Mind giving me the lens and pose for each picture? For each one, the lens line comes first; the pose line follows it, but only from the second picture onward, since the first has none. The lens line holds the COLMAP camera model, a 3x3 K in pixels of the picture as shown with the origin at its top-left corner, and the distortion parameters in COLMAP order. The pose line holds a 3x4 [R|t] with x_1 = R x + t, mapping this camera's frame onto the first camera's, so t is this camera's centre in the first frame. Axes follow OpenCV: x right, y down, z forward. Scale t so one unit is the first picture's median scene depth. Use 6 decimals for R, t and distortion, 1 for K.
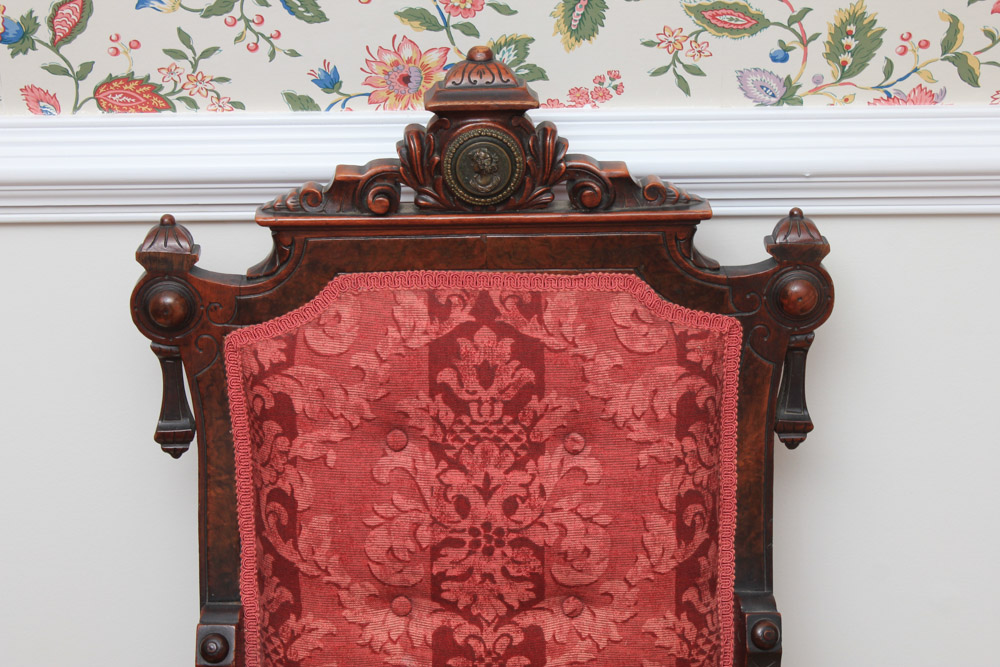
lens RADIAL K [[2205.3, 0, 504.6], [0, 2205.3, 330.1], [0, 0, 1]] dist [0.078887, 0.000000]
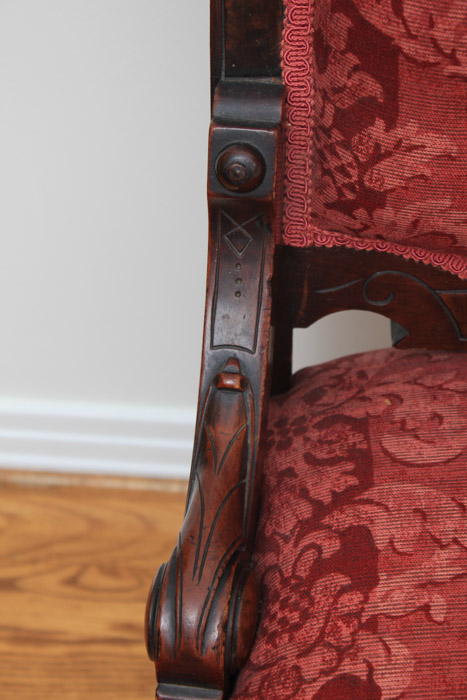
lens RADIAL K [[1651.3, 0, 231.4], [0, 1651.3, 349.7], [0, 0, 1]] dist [0.079168, 0.000000]
pose [[0.998589, 0.036103, -0.038931, -0.116054], [-0.012176, 0.869412, 0.493938, -0.028651], [0.051680, -0.492768, 0.868625, 0.606530]]
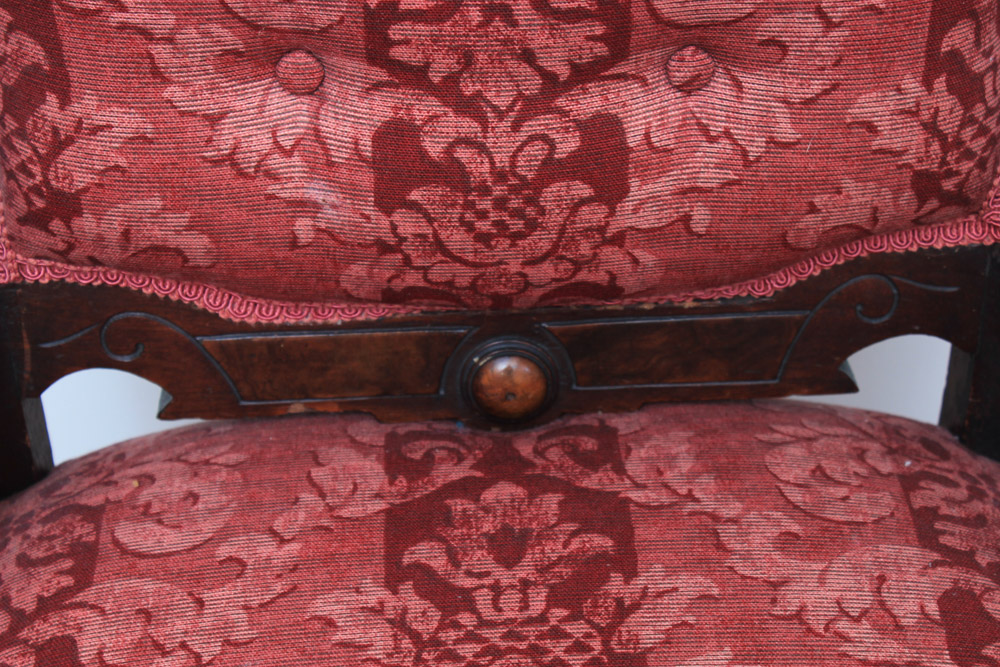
lens RADIAL K [[1998.9, 0, 500.4], [0, 1998.9, 332.7], [0, 0, 1]] dist [0.043785, 0.000000]
pose [[0.999849, -0.013607, 0.010778, -0.012062], [0.008679, 0.929599, 0.368471, 0.027476], [-0.015032, -0.368322, 0.929577, 0.617278]]
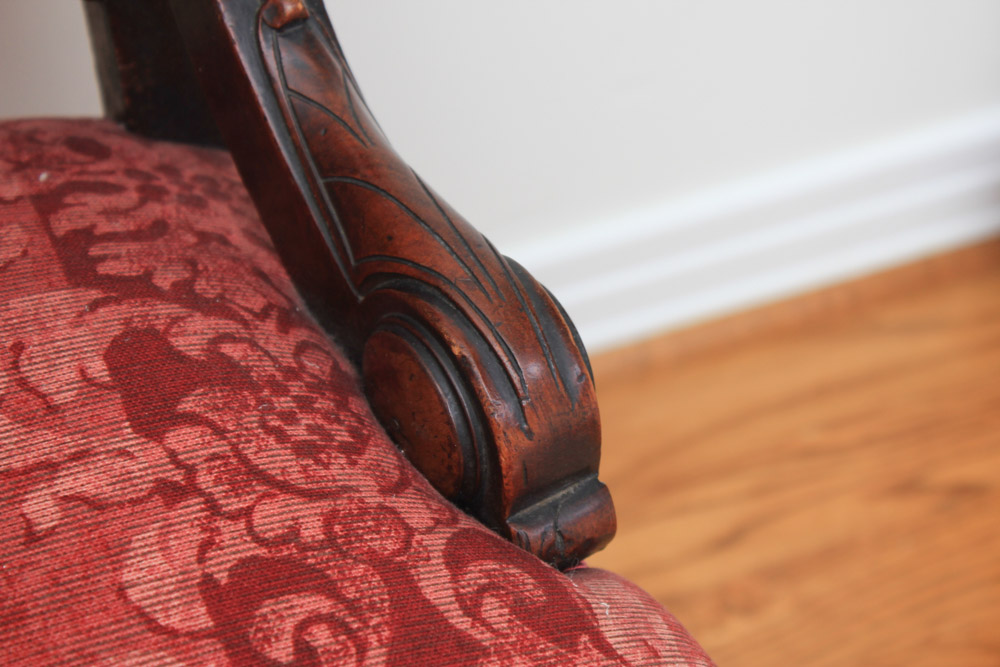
lens RADIAL K [[2359.0, 0, 500.9], [0, 2359.0, 332.7], [0, 0, 1]] dist [0.079168, 0.000000]
pose [[0.921546, -0.288706, 0.259619, 0.047068], [0.137559, 0.868056, 0.477029, 0.077187], [-0.363085, -0.403891, 0.839667, 0.680038]]
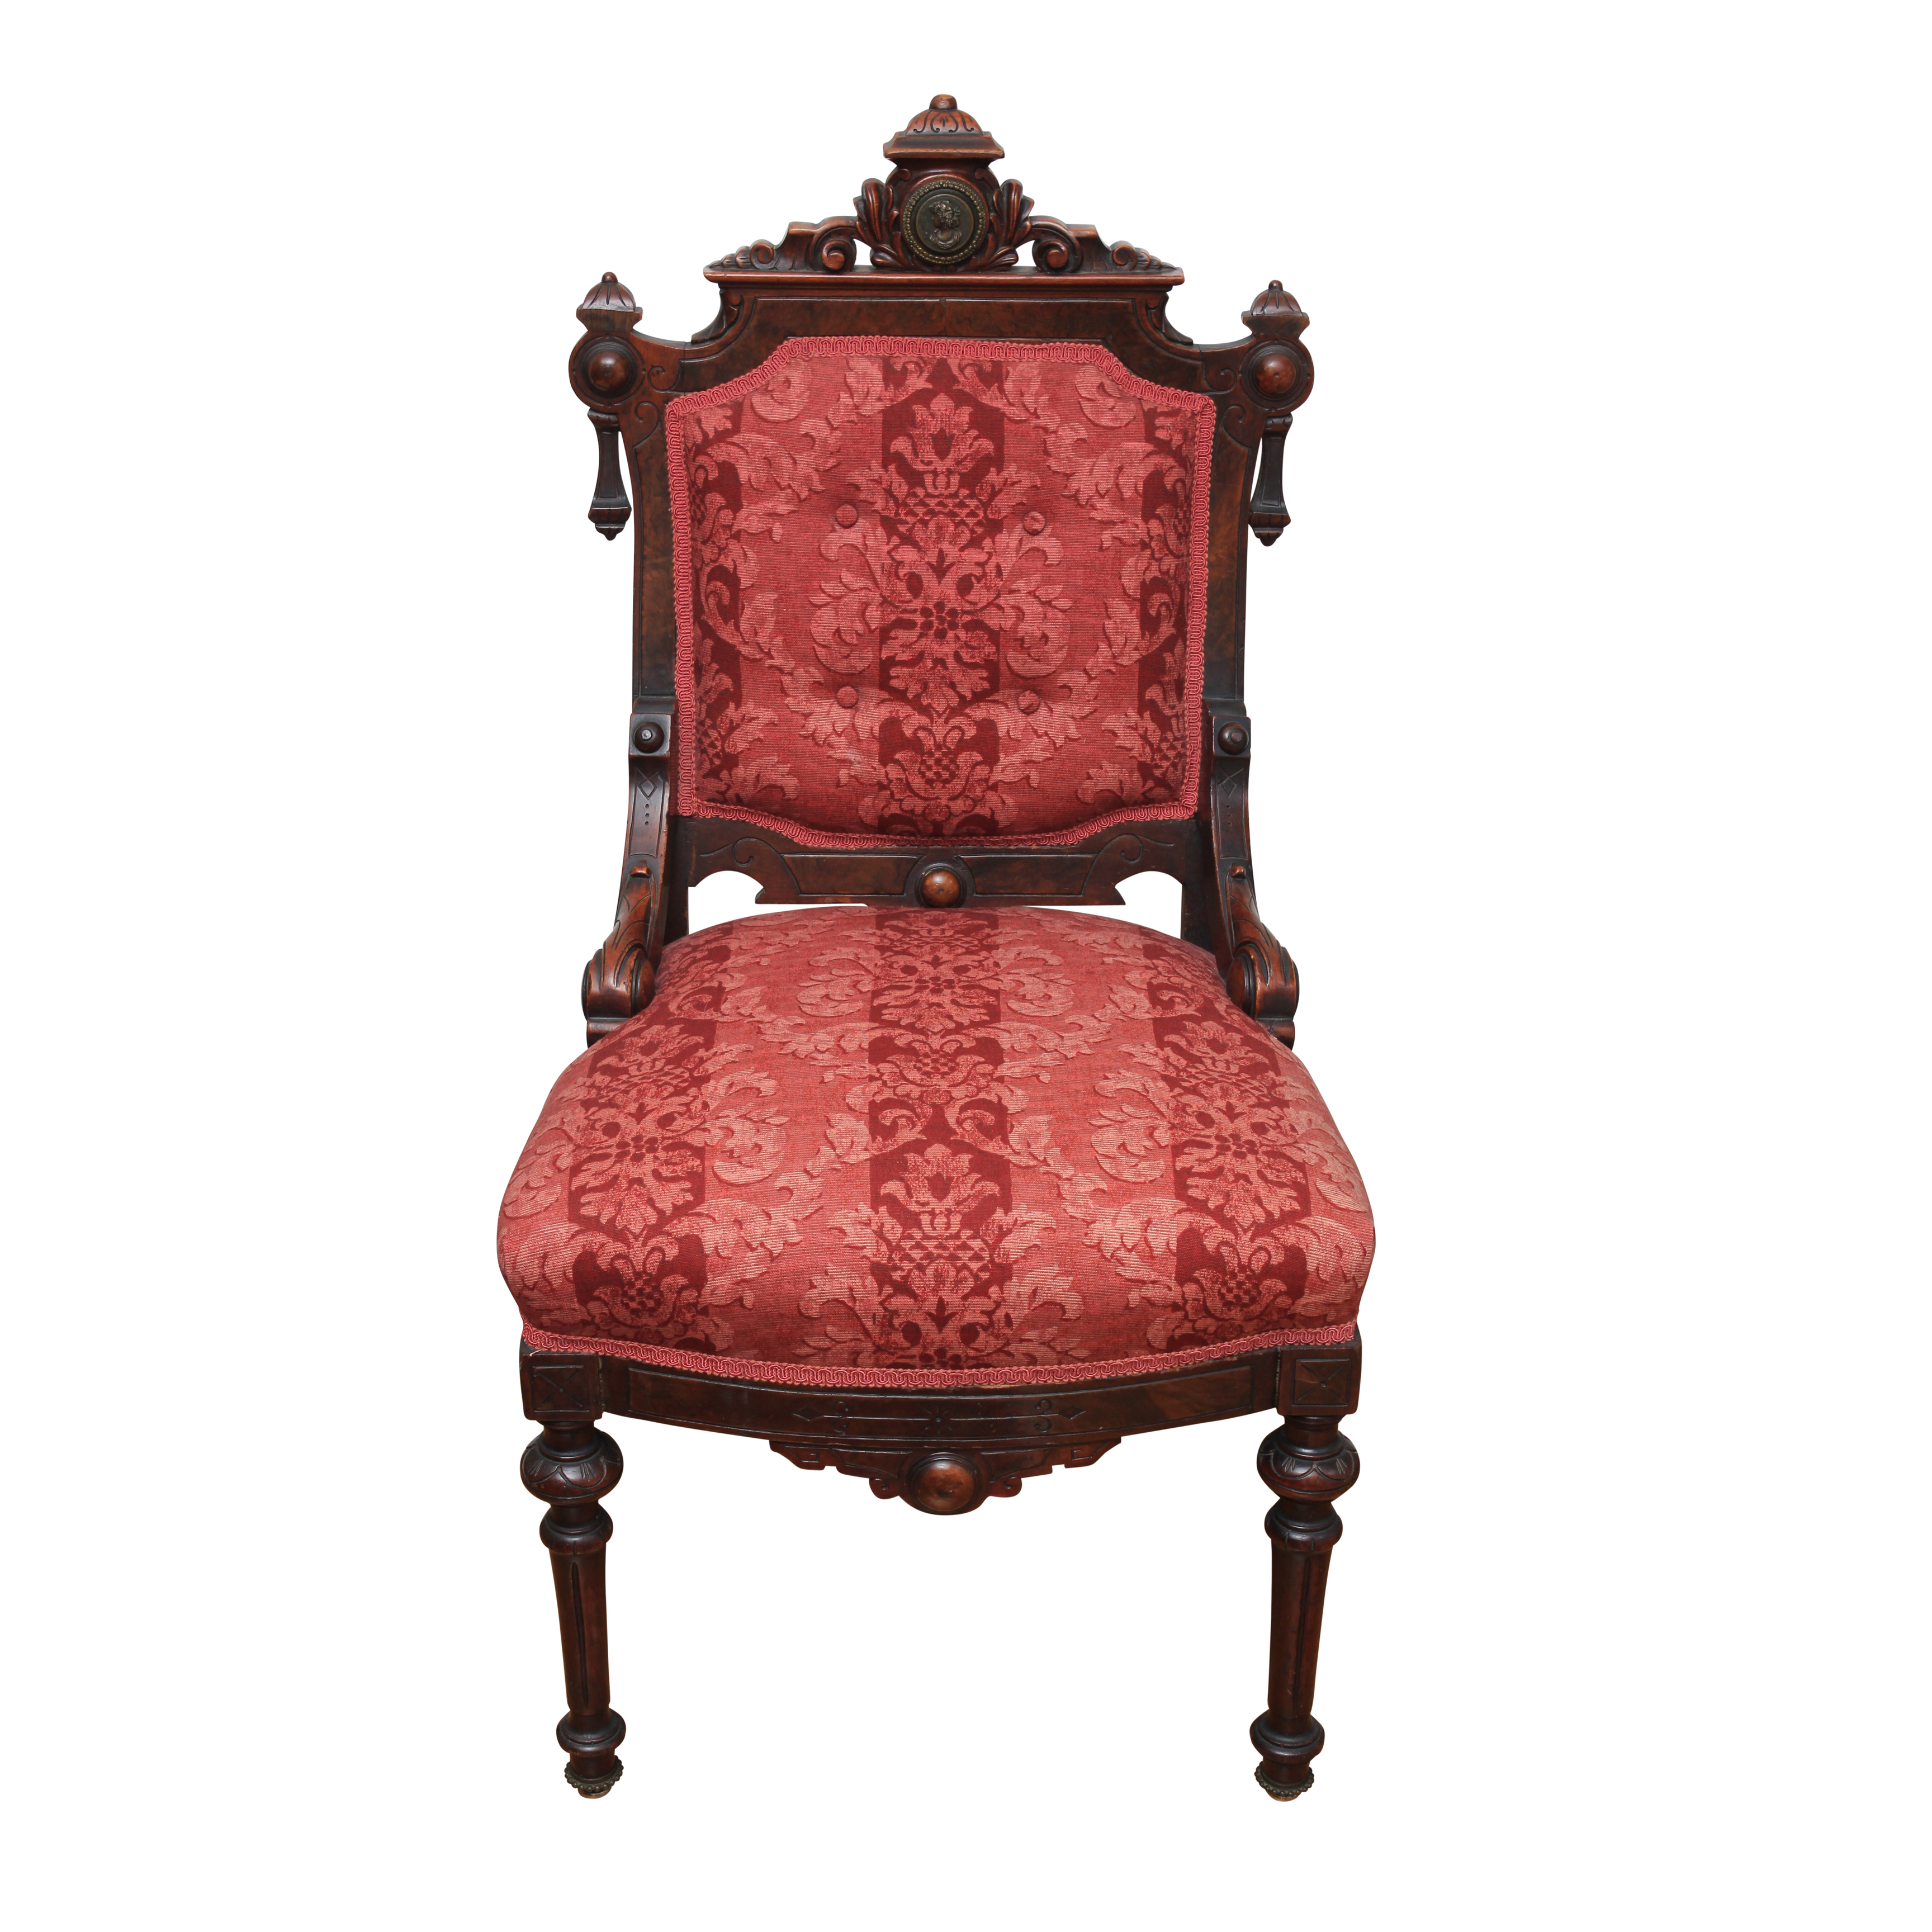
lens RADIAL K [[3556.1, 0, 904.8], [0, 3556.1, 941.7], [0, 0, 1]] dist [0.013306, 0.000000]
pose [[0.999654, 0.021498, -0.015183, 0.003249], [-0.021246, 0.999637, 0.016546, 0.205426], [0.015533, -0.016218, 0.999748, -0.523810]]
